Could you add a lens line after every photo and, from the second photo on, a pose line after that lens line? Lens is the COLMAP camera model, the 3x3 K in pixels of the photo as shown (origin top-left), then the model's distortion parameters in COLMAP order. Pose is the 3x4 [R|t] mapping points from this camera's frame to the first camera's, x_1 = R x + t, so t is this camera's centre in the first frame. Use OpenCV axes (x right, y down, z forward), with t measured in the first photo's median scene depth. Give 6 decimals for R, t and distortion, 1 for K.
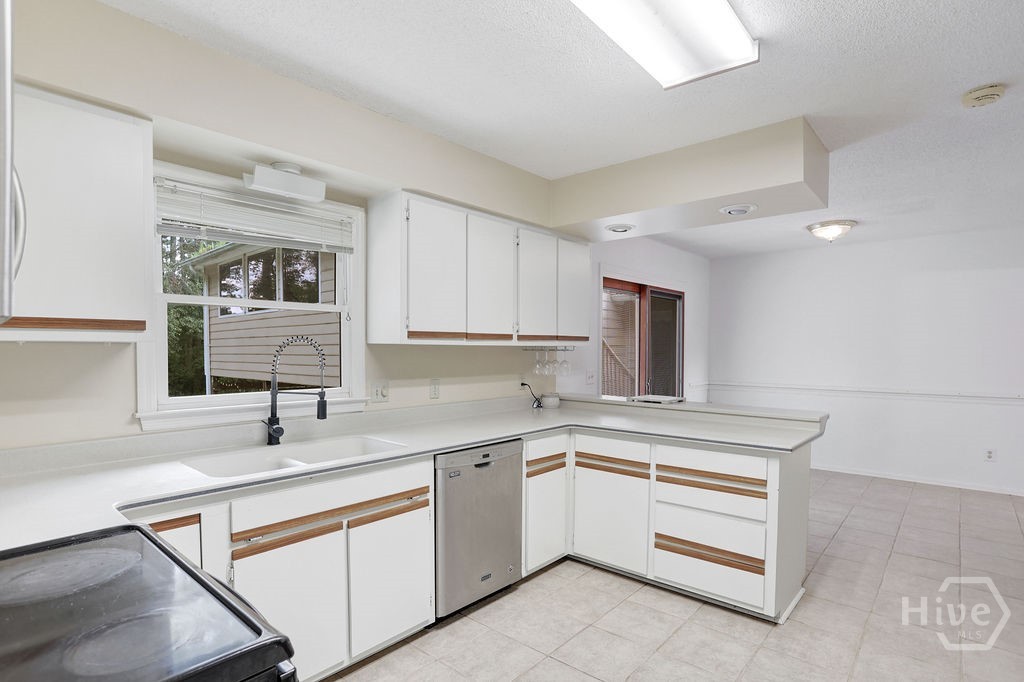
lens RADIAL K [[521.2, 0, 513.9], [0, 521.2, 348.8], [0, 0, 1]] dist [-0.060324, 0.032714]
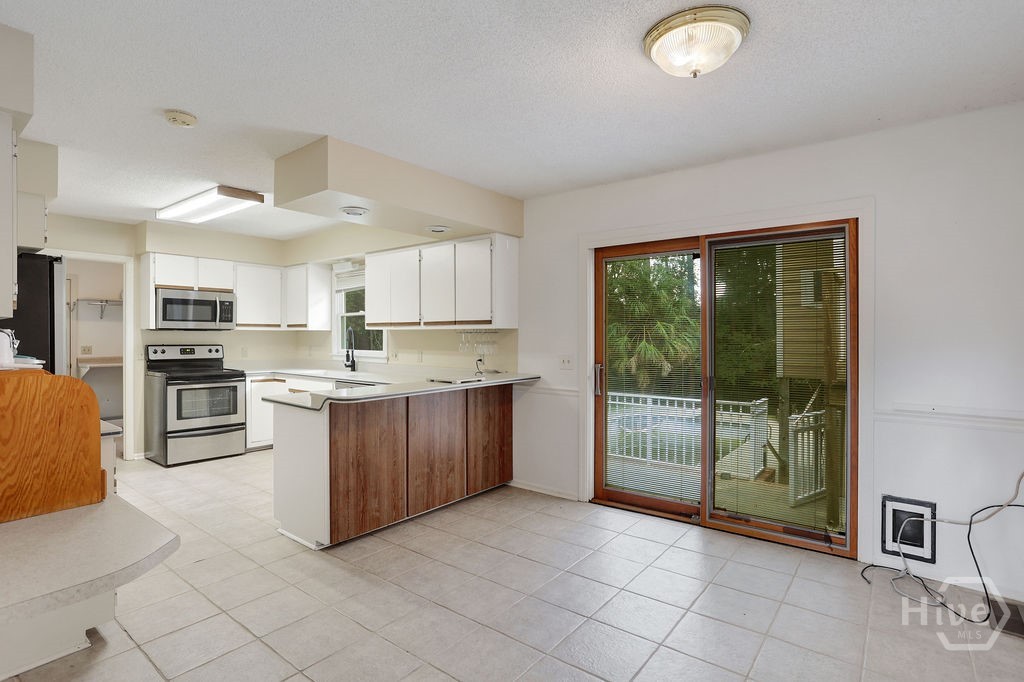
lens RADIAL K [[514.7, 0, 512.0], [0, 514.7, 341.0], [0, 0, 1]] dist [-0.059270, 0.030353]
pose [[0.049480, 0.006505, -0.998754, 1.429069], [-0.003332, 0.999974, 0.006348, 0.016476], [0.998770, 0.003014, 0.049501, 1.168845]]
